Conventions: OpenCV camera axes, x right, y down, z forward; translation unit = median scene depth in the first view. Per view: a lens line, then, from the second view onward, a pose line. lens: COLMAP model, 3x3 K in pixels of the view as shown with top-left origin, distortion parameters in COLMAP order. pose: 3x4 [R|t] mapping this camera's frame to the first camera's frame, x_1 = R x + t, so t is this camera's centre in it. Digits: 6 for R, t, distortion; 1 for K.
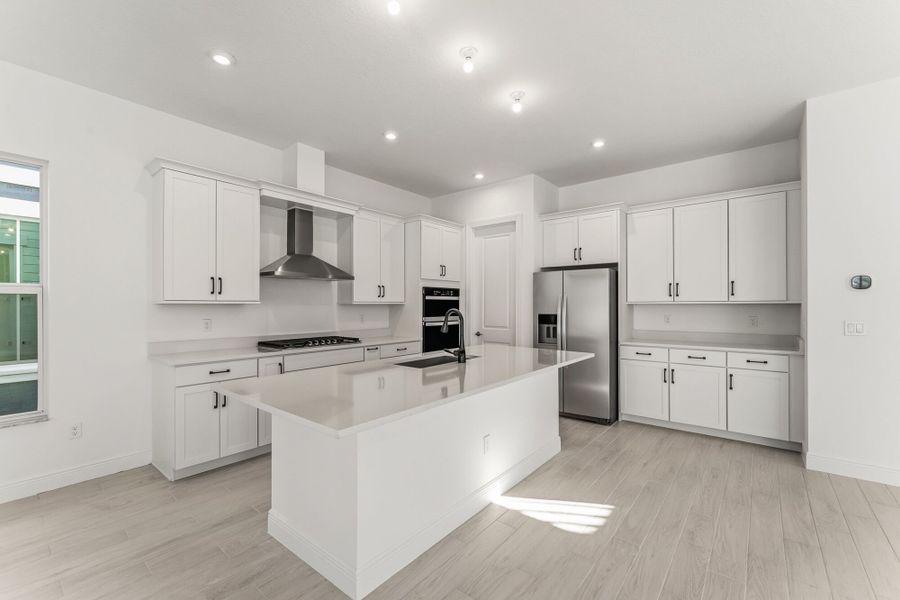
lens RADIAL K [[380.3, 0, 447.0], [0, 380.3, 304.2], [0, 0, 1]] dist [0.006023, -0.001629]
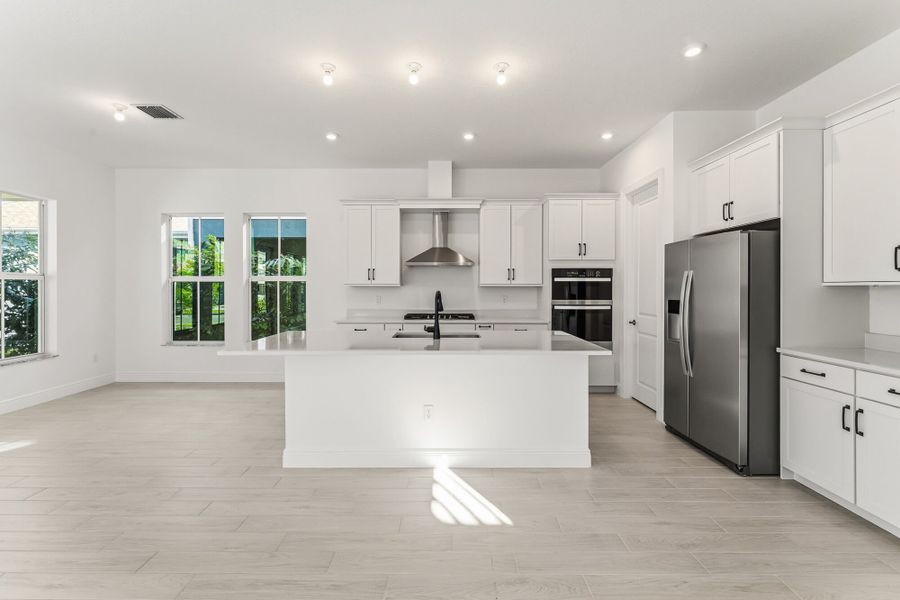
lens RADIAL K [[380.3, 0, 444.4], [0, 380.3, 288.3], [0, 0, 1]] dist [0.006023, -0.001629]
pose [[0.635348, 0.003509, -0.772218, 0.650395], [0.001186, 0.999984, 0.005519, -0.000512], [0.772225, -0.004422, 0.635334, 0.222023]]
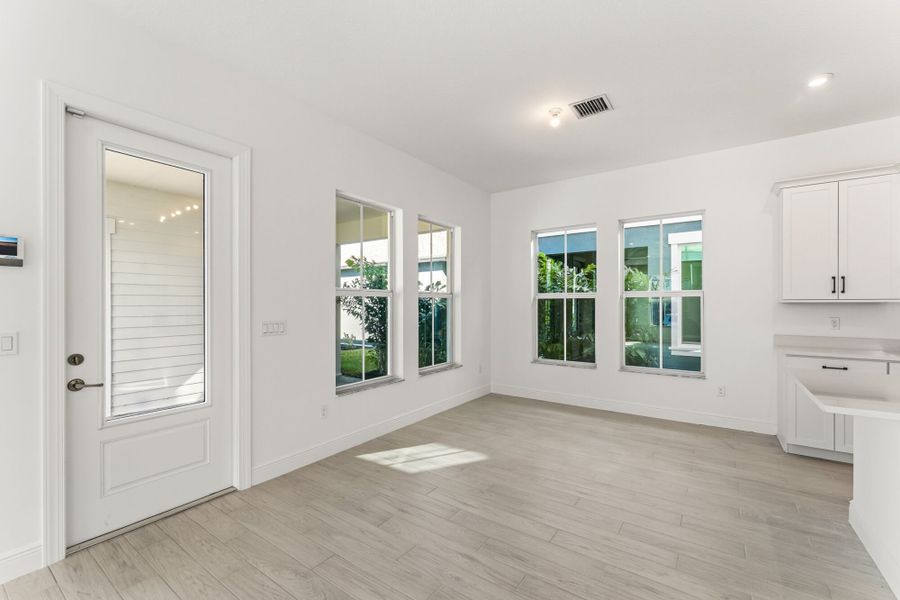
lens RADIAL K [[380.3, 0, 448.0], [0, 380.3, 304.5], [0, 0, 1]] dist [0.006023, -0.001629]
pose [[0.079727, 0.002449, -0.996814, 0.282679], [0.004286, 0.999987, 0.002799, -0.002193], [0.996808, -0.004495, 0.079715, -0.104261]]
